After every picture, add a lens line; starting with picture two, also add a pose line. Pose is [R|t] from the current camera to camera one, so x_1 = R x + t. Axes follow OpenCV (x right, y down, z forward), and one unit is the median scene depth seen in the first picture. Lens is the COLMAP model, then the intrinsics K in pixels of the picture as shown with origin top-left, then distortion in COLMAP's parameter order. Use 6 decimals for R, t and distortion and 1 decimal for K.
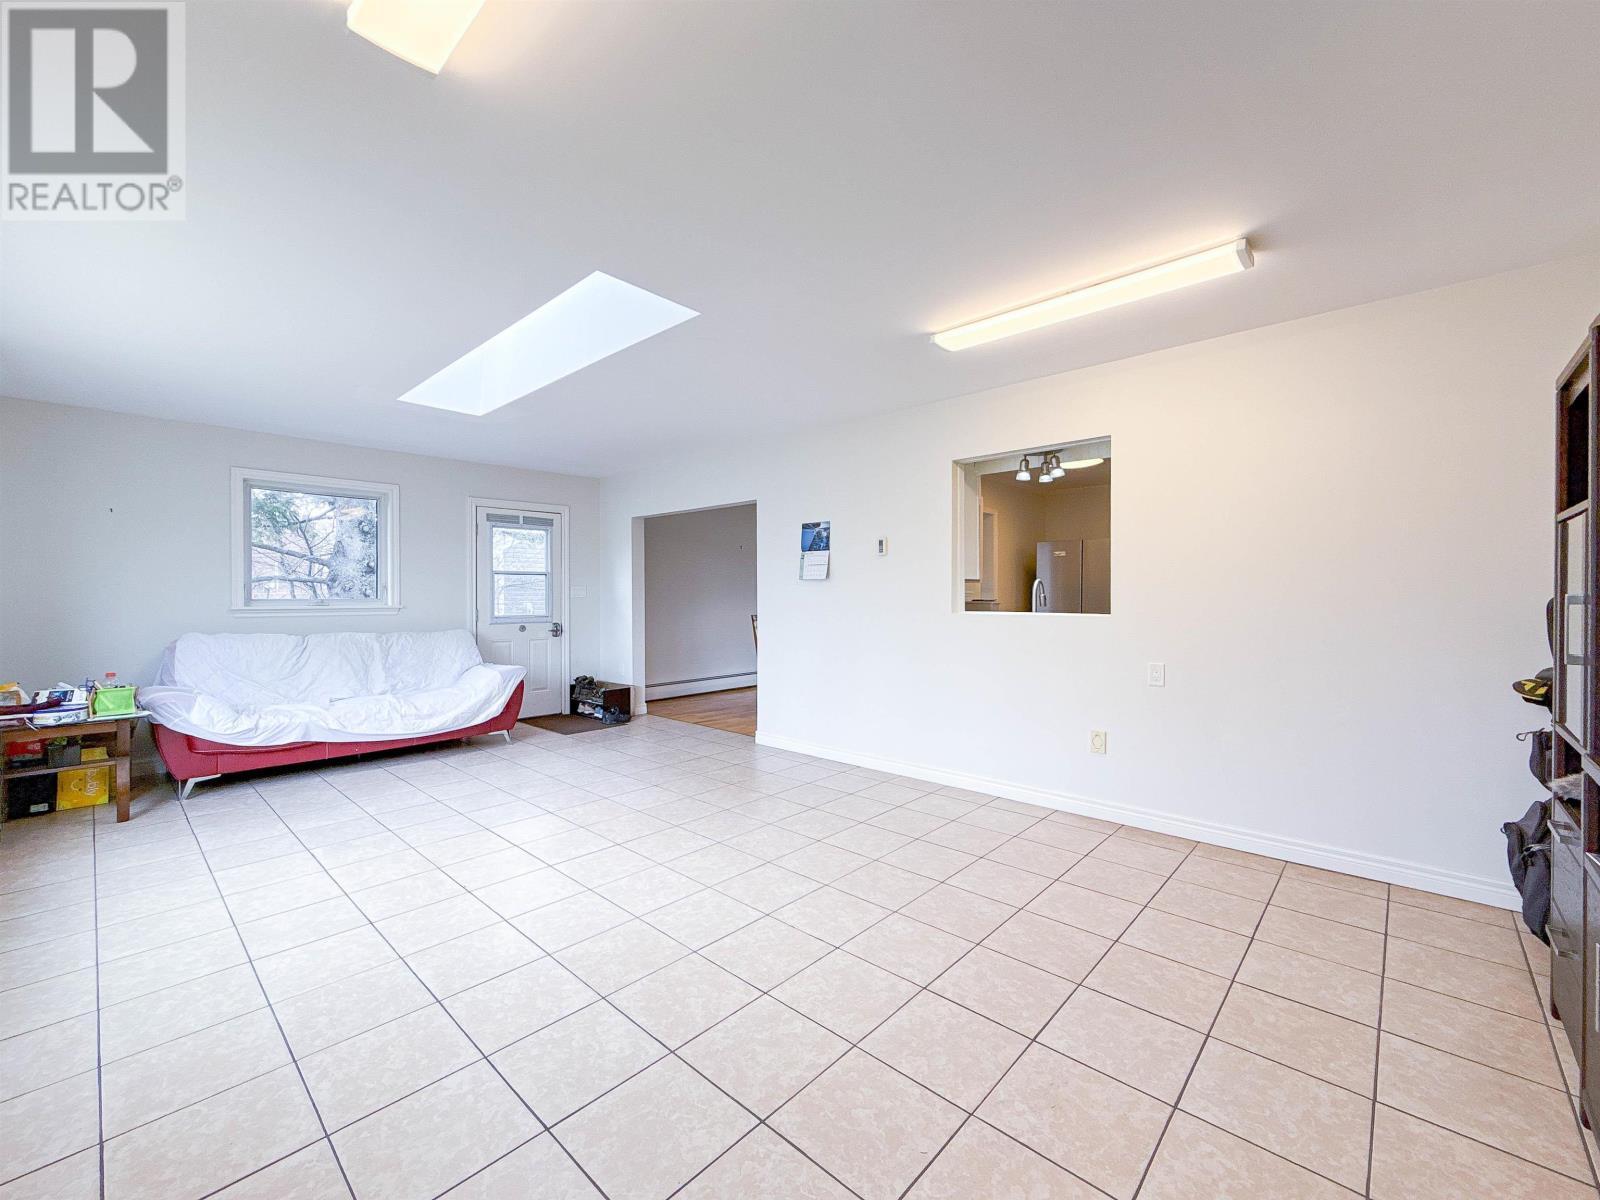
lens RADIAL K [[652.7, 0, 797.3], [0, 652.7, 599.4], [0, 0, 1]] dist [0.002524, -0.000278]
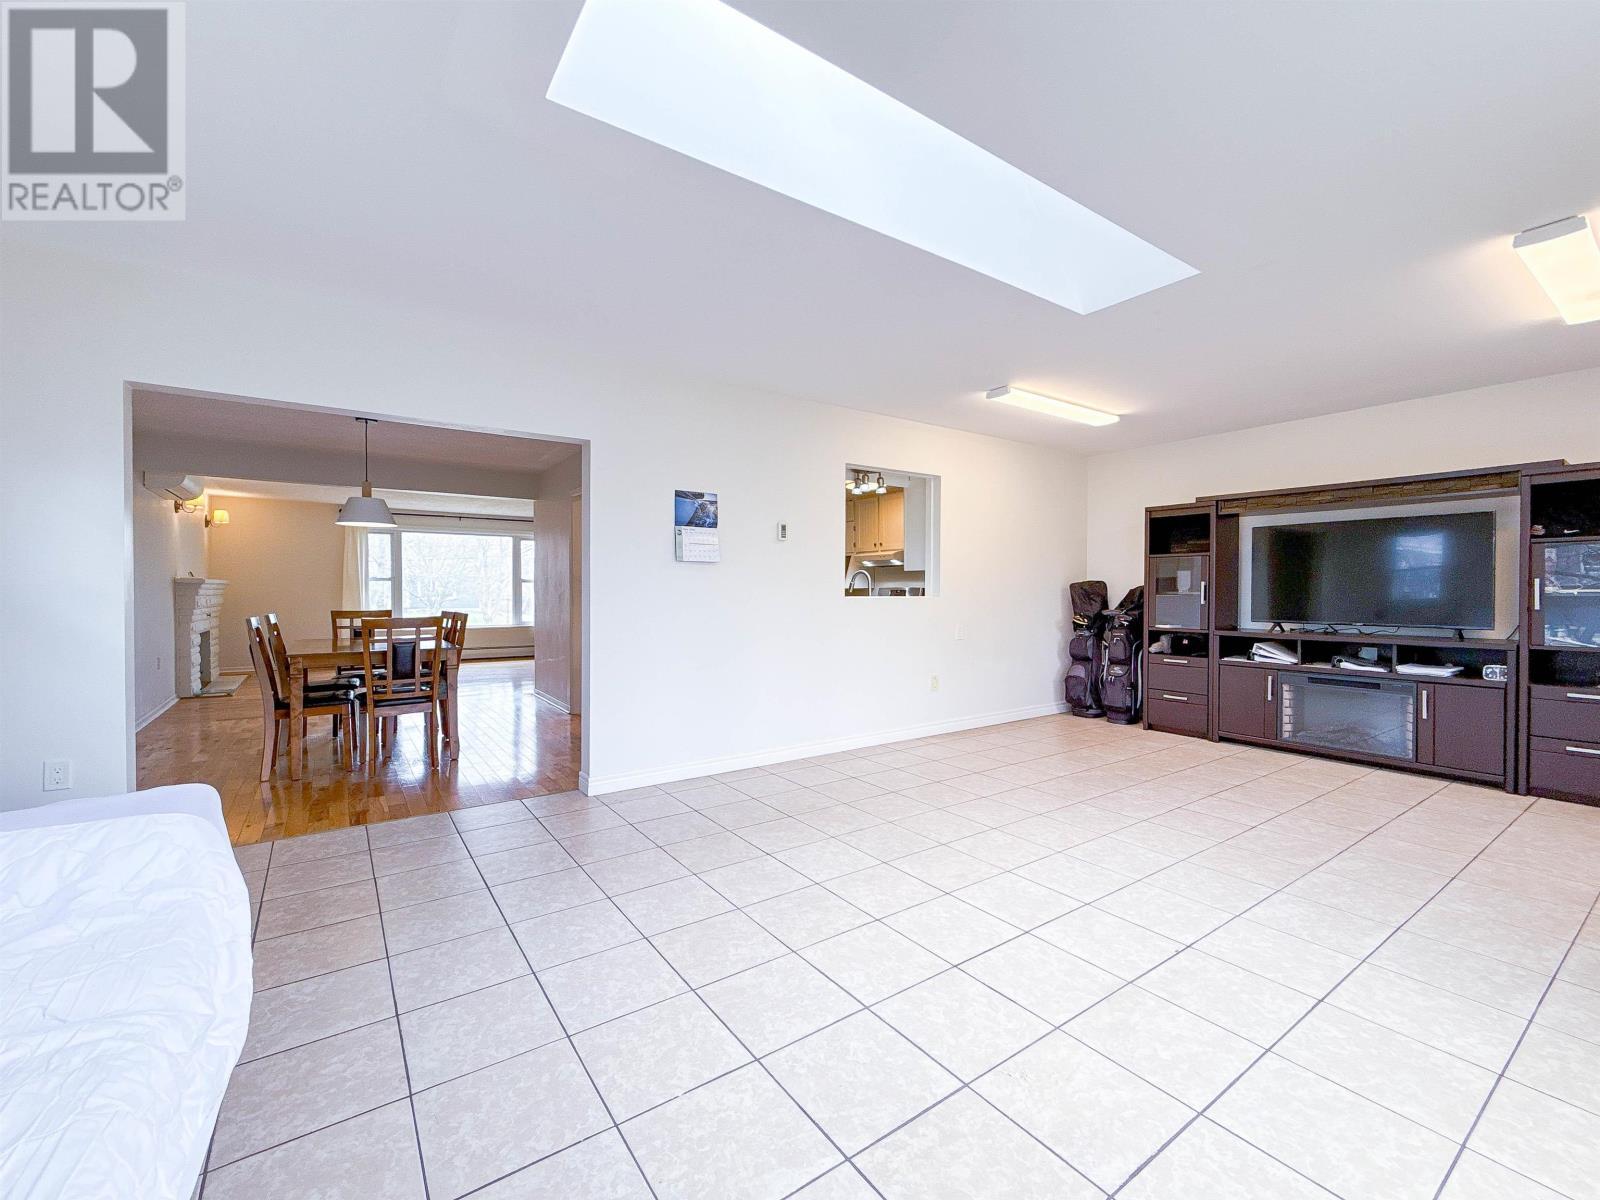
lens RADIAL K [[652.7, 0, 796.3], [0, 652.7, 595.1], [0, 0, 1]] dist [0.002524, -0.000278]
pose [[0.227204, -0.004686, 0.973836, -0.958445], [0.006655, 0.999973, 0.003259, 0.012545], [-0.973825, 0.005741, 0.227229, 0.890691]]
